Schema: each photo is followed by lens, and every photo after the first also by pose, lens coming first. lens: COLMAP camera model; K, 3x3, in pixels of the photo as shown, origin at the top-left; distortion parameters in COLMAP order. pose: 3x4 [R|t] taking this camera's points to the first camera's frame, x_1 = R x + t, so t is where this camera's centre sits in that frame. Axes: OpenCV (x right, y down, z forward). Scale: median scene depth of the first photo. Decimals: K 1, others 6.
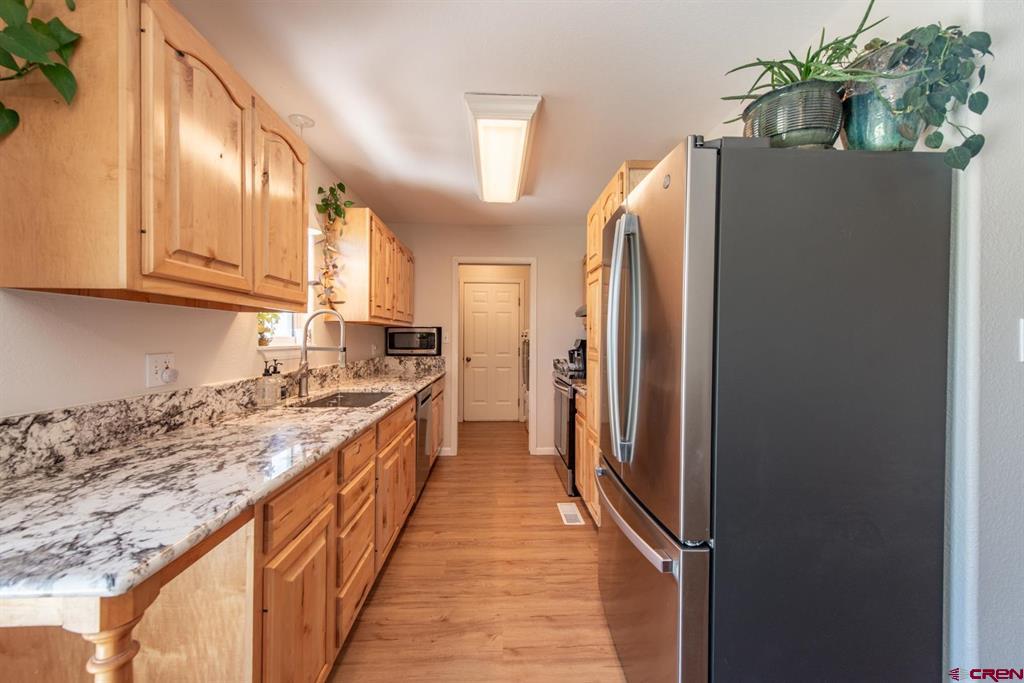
lens RADIAL K [[398.2, 0, 512.9], [0, 398.2, 341.0], [0, 0, 1]] dist [0.010940, -0.003791]
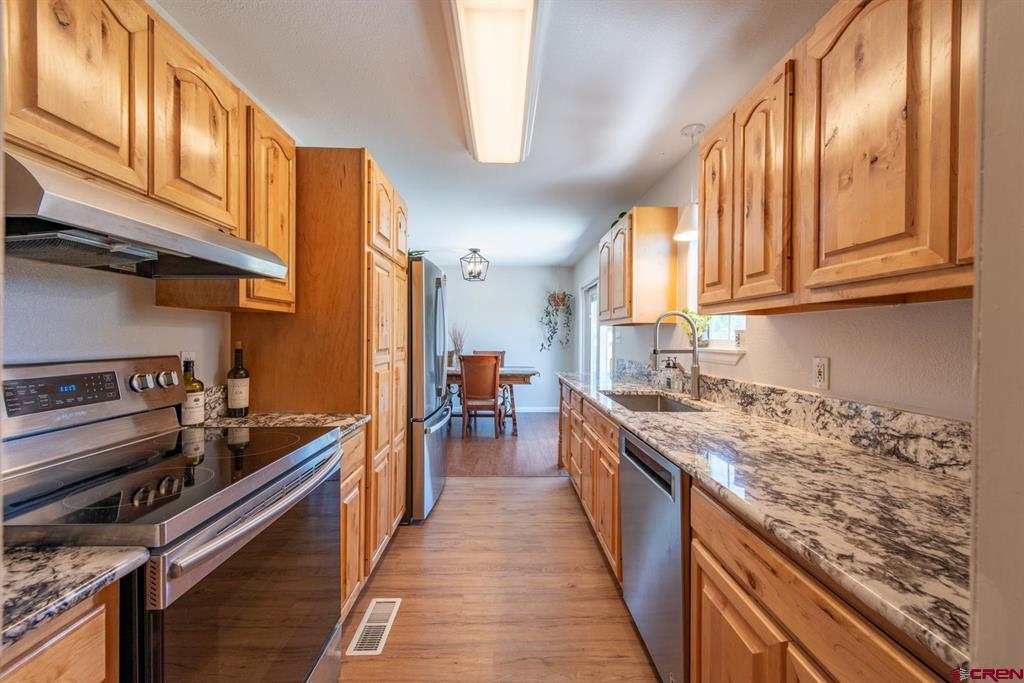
lens RADIAL K [[398.2, 0, 508.1], [0, 398.2, 340.3], [0, 0, 1]] dist [0.010940, -0.003791]
pose [[-0.999352, -0.010854, 0.034317, -0.141840], [-0.010379, 0.999848, 0.013974, -0.026184], [-0.034463, 0.013609, -0.999313, 3.010861]]
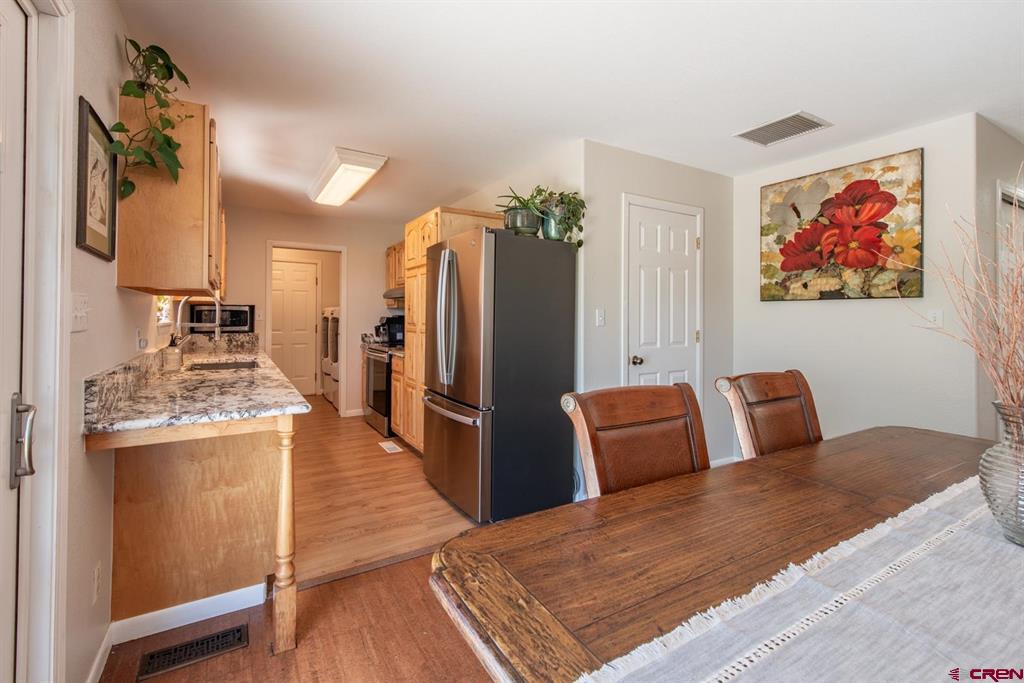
lens RADIAL K [[426.7, 0, 472.1], [0, 426.7, 313.7], [0, 0, 1]] dist [0.010423, -0.003314]
pose [[0.894930, 0.004286, 0.446186, -0.473826], [0.000495, 0.999944, -0.010598, 0.000461], [-0.446206, 0.009705, 0.894878, -0.768595]]
